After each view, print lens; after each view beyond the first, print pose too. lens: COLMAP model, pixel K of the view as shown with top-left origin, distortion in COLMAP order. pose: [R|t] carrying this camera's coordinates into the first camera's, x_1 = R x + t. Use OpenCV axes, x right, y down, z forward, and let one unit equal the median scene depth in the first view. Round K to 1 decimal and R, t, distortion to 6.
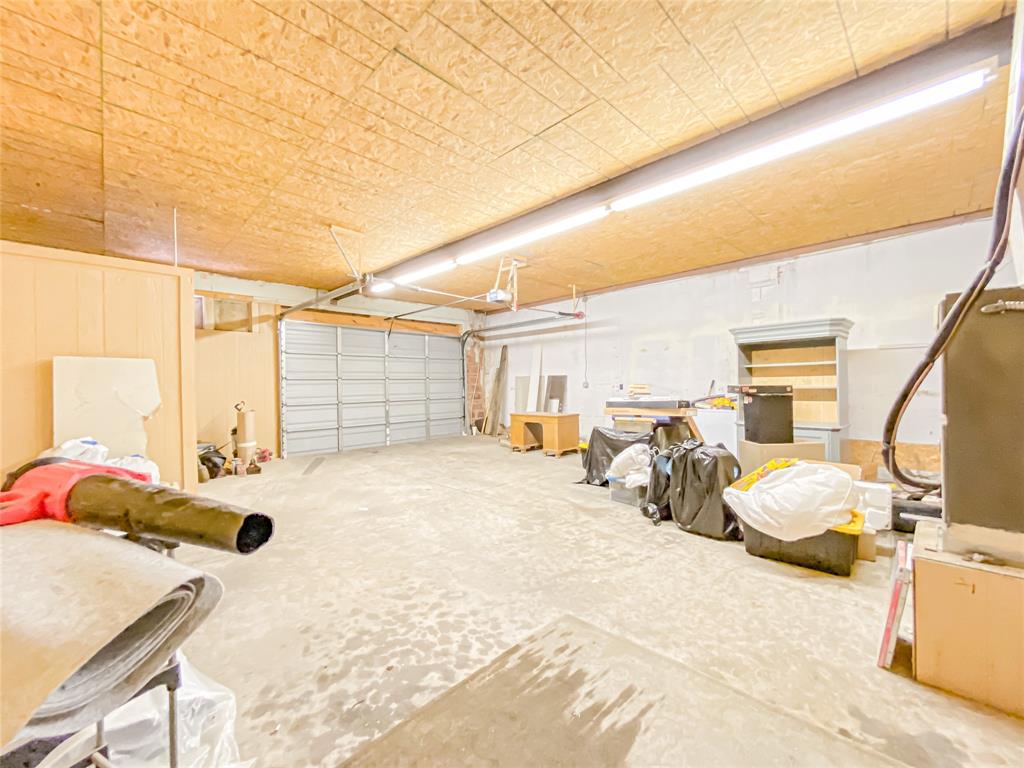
lens RADIAL K [[416.4, 0, 512.0], [0, 416.4, 384.0], [0, 0, 1]] dist [0.008372, -0.004338]
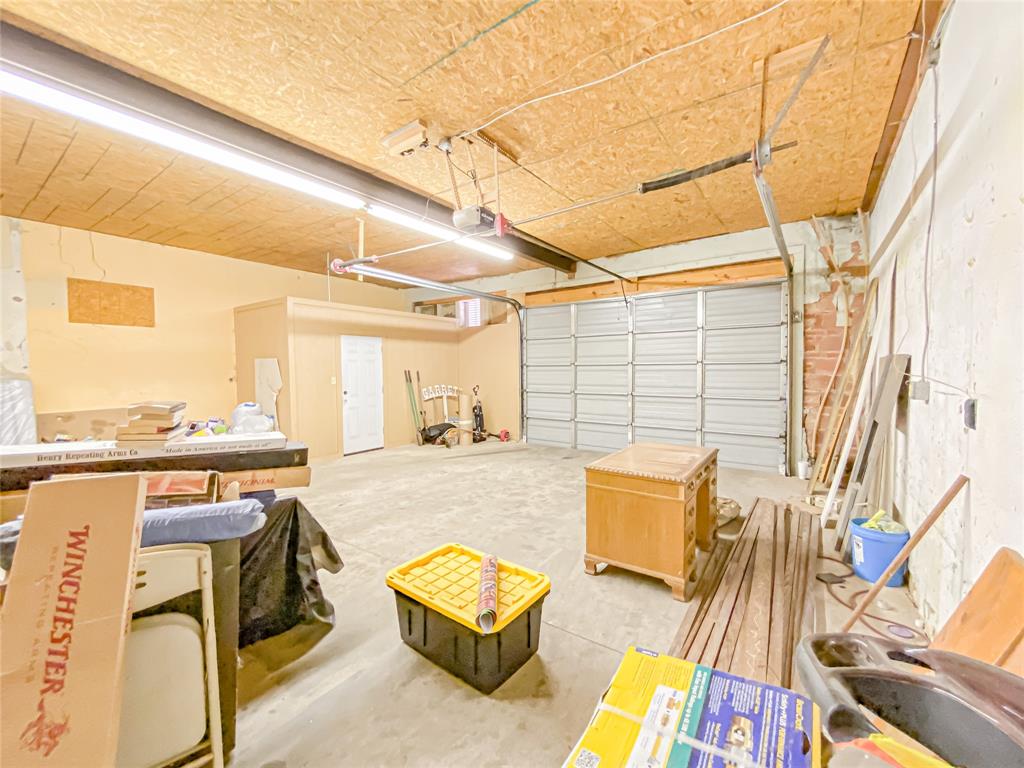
lens RADIAL K [[416.4, 0, 512.0], [0, 416.4, 384.0], [0, 0, 1]] dist [0.008372, -0.004338]
pose [[0.171798, 0.051553, -0.983782, 0.350310], [0.004673, 0.998576, 0.053144, -0.016379], [0.985121, -0.013727, 0.171312, 0.629551]]
